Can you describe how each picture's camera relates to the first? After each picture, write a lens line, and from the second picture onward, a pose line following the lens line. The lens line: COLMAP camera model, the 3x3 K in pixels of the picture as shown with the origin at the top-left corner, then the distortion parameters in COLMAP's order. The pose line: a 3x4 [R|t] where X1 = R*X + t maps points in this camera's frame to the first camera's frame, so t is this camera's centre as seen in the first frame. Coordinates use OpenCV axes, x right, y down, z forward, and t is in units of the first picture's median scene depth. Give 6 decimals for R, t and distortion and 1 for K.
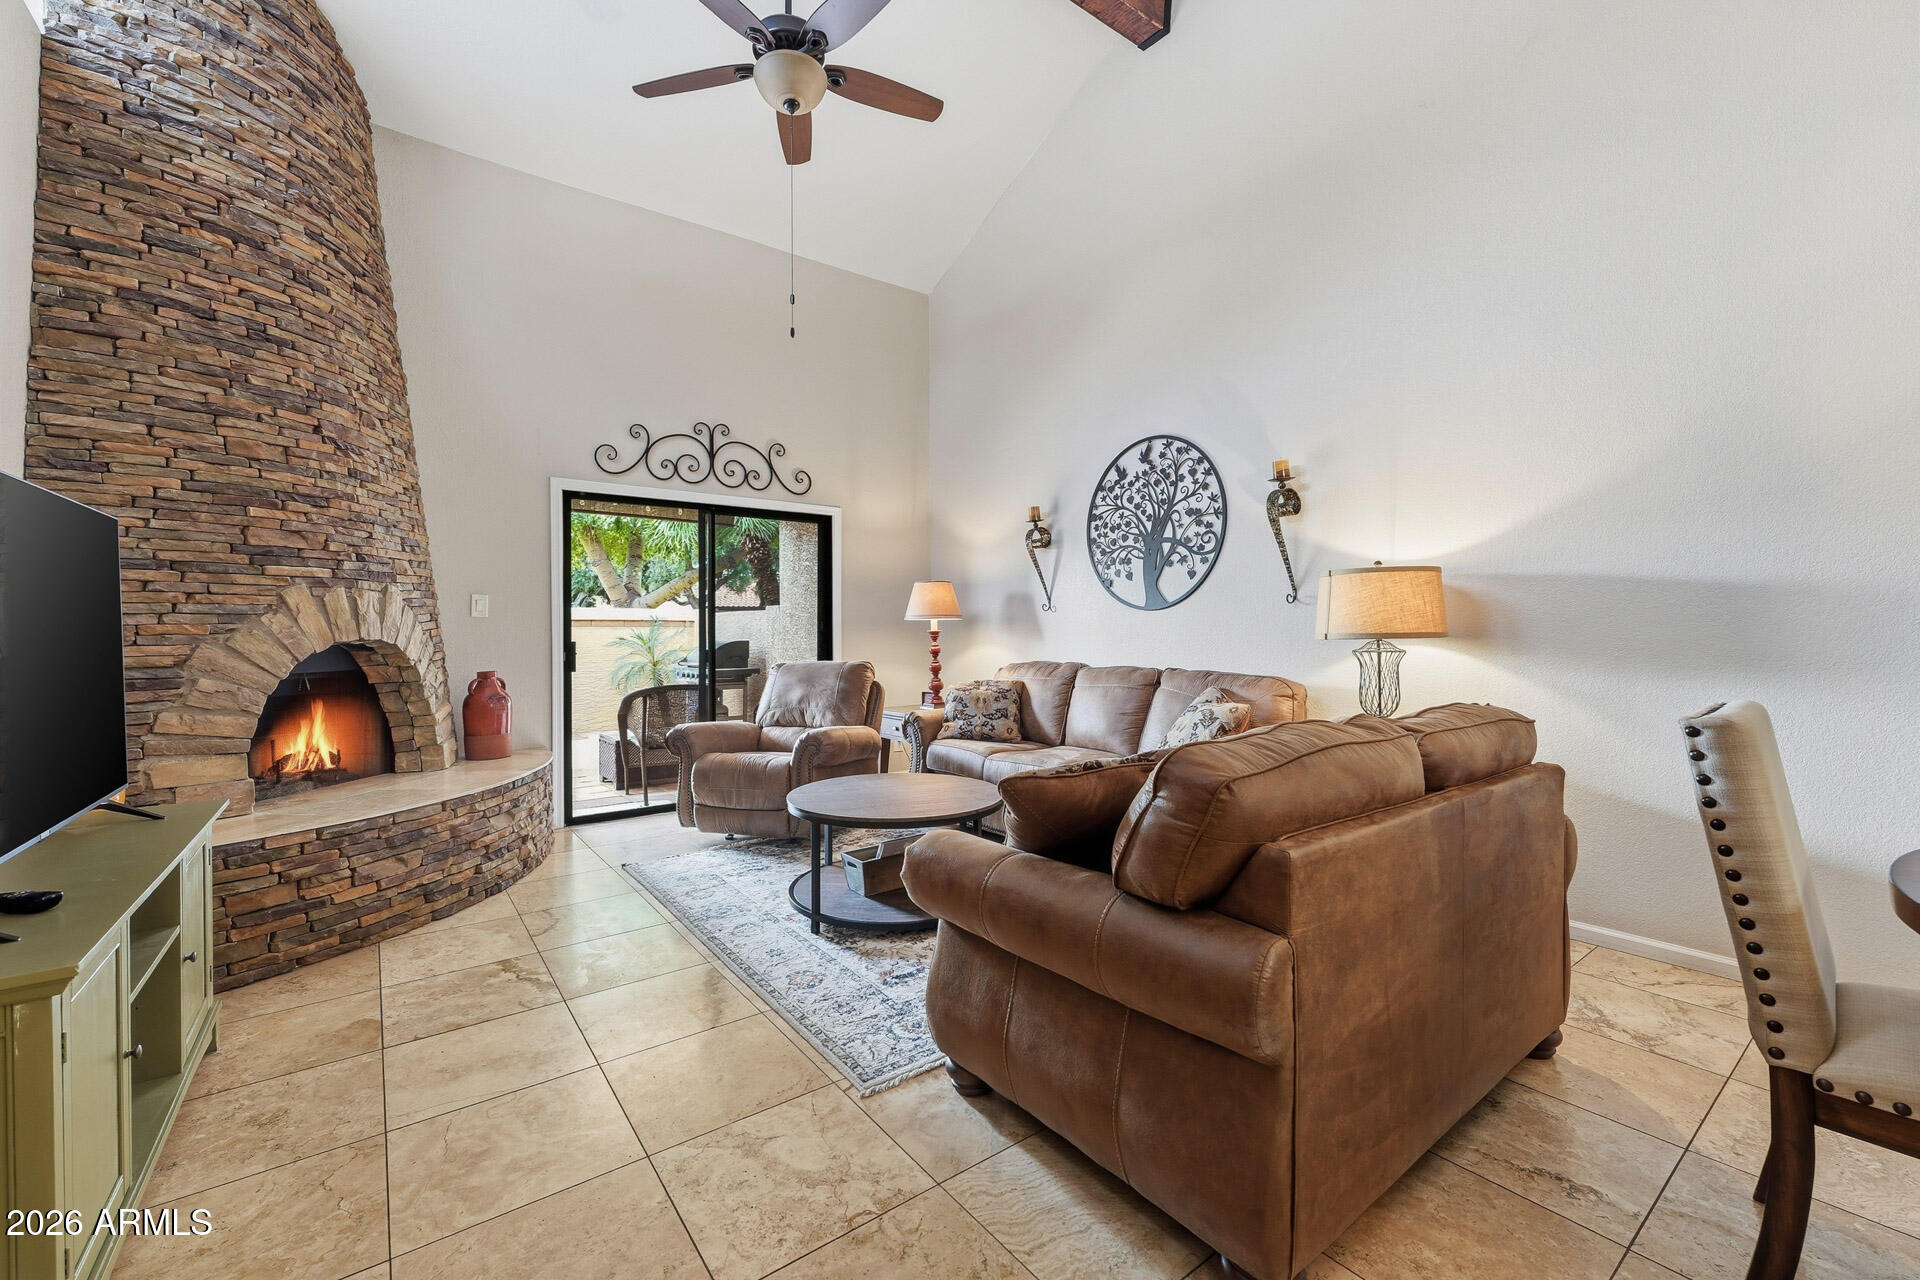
lens RADIAL K [[780.8, 0, 961.2], [0, 780.8, 632.3], [0, 0, 1]] dist [-0.001863, 0.000023]
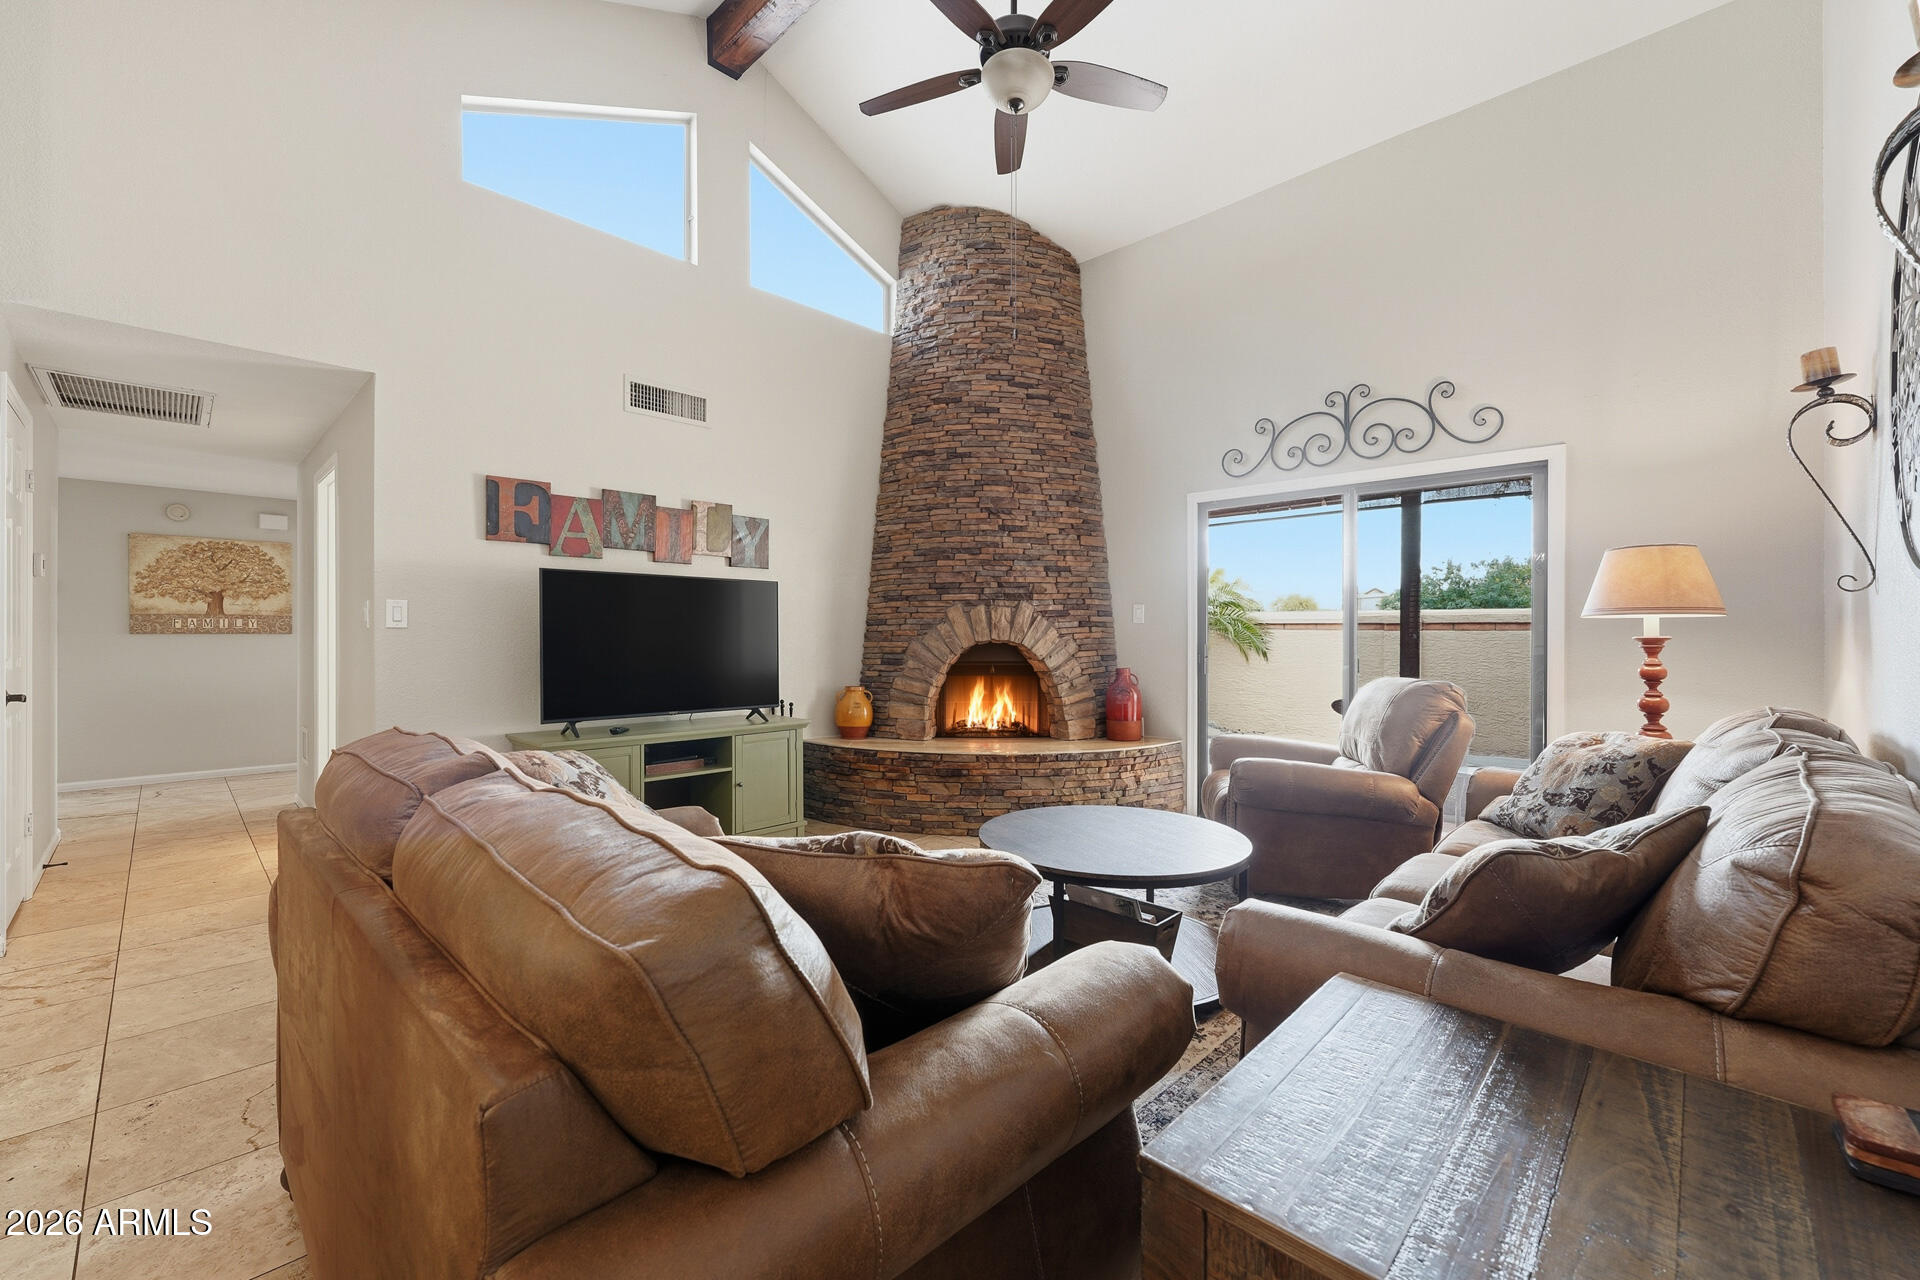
lens RADIAL K [[776.7, 0, 960.5], [0, 776.7, 638.3], [0, 0, 1]] dist [-0.001258, 0.000154]
pose [[0.149294, 0.007255, -0.988766, 0.678370], [-0.005279, 0.999965, 0.006540, -0.003121], [0.988779, 0.004243, 0.149327, 0.710261]]
